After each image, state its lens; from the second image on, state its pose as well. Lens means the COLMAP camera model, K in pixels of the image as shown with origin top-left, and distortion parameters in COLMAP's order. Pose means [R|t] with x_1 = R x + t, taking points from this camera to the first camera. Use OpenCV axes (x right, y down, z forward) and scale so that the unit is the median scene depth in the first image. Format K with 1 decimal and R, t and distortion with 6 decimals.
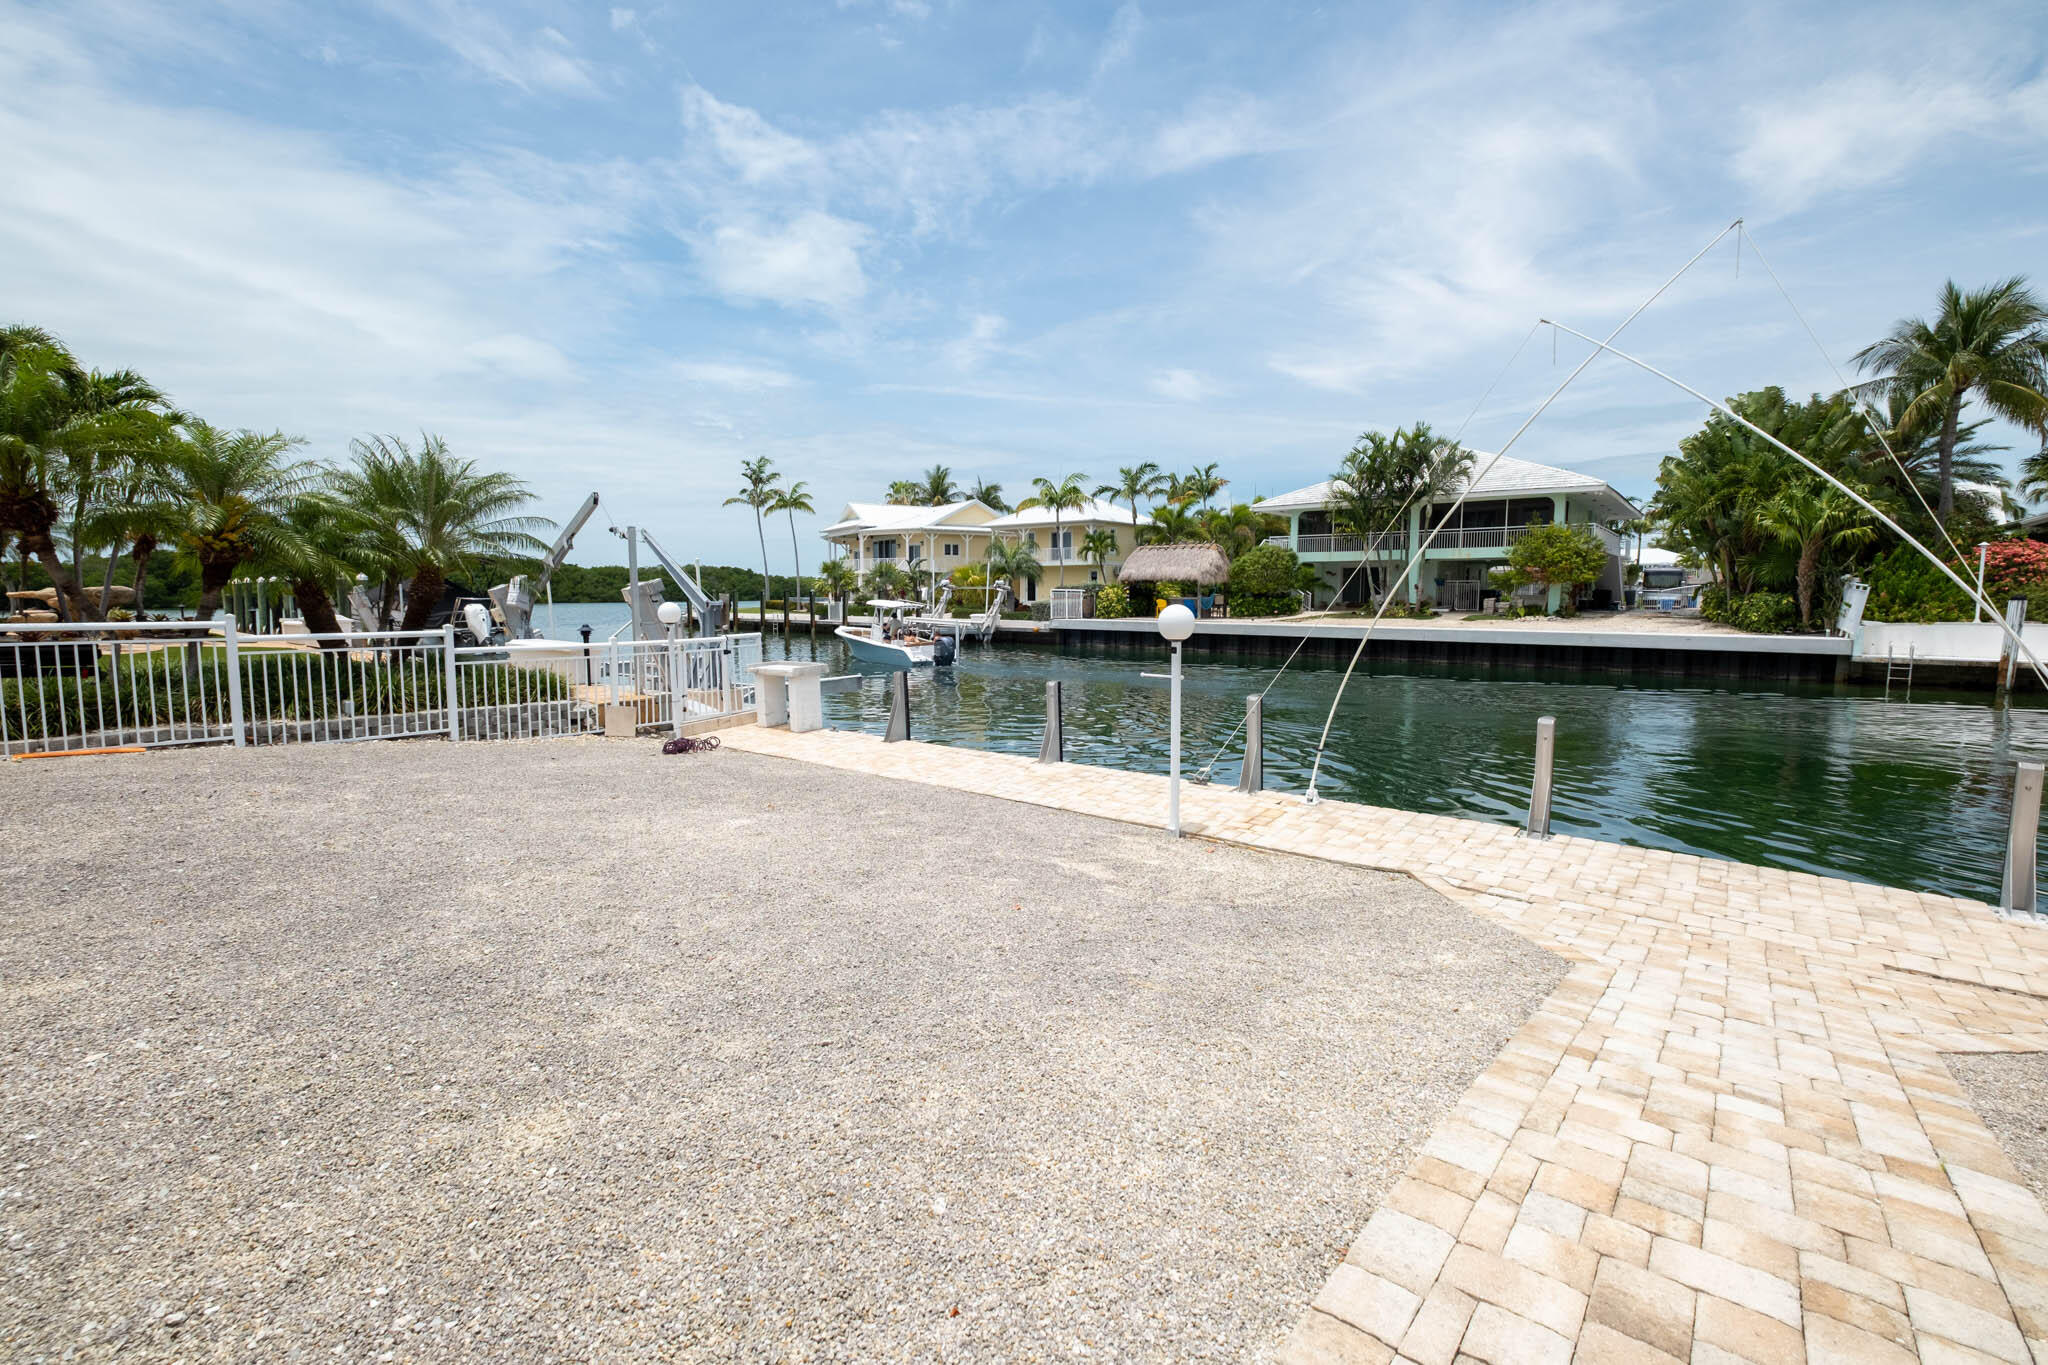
lens RADIAL K [[878.6, 0, 1010.3], [0, 878.6, 665.3], [0, 0, 1]] dist [-0.005921, -0.001574]
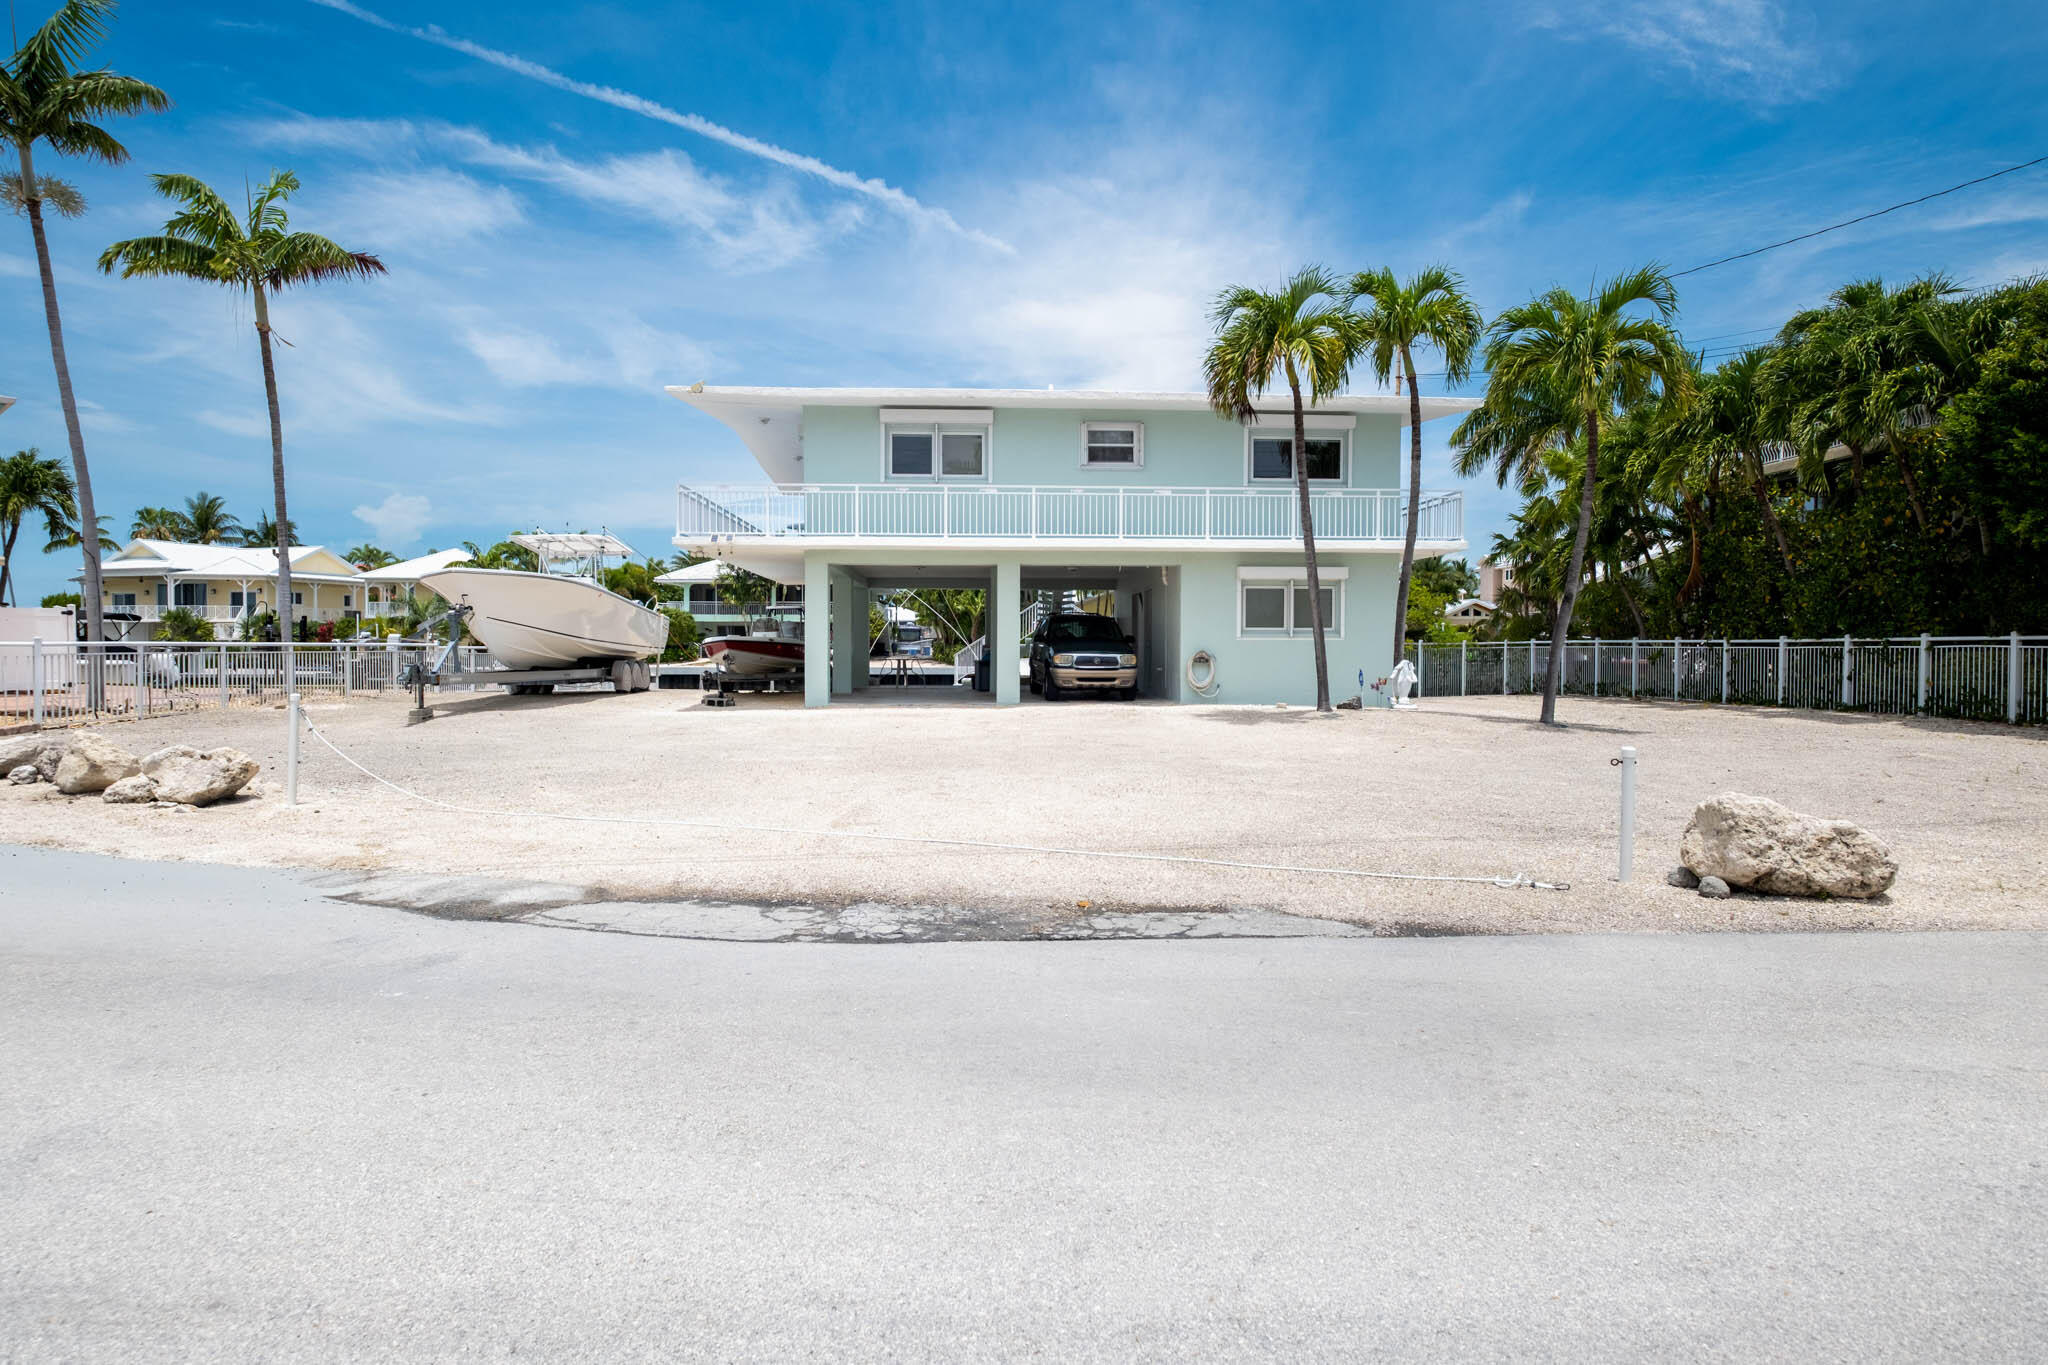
lens RADIAL K [[1117.7, 0, 1014.1], [0, 1117.7, 670.6], [0, 0, 1]] dist [-0.001687, 0.000377]
pose [[0.732976, -0.016486, 0.680055, -1.556097], [0.054665, 0.997901, -0.034728, 0.141557], [-0.678054, 0.062630, 0.732338, -1.898691]]
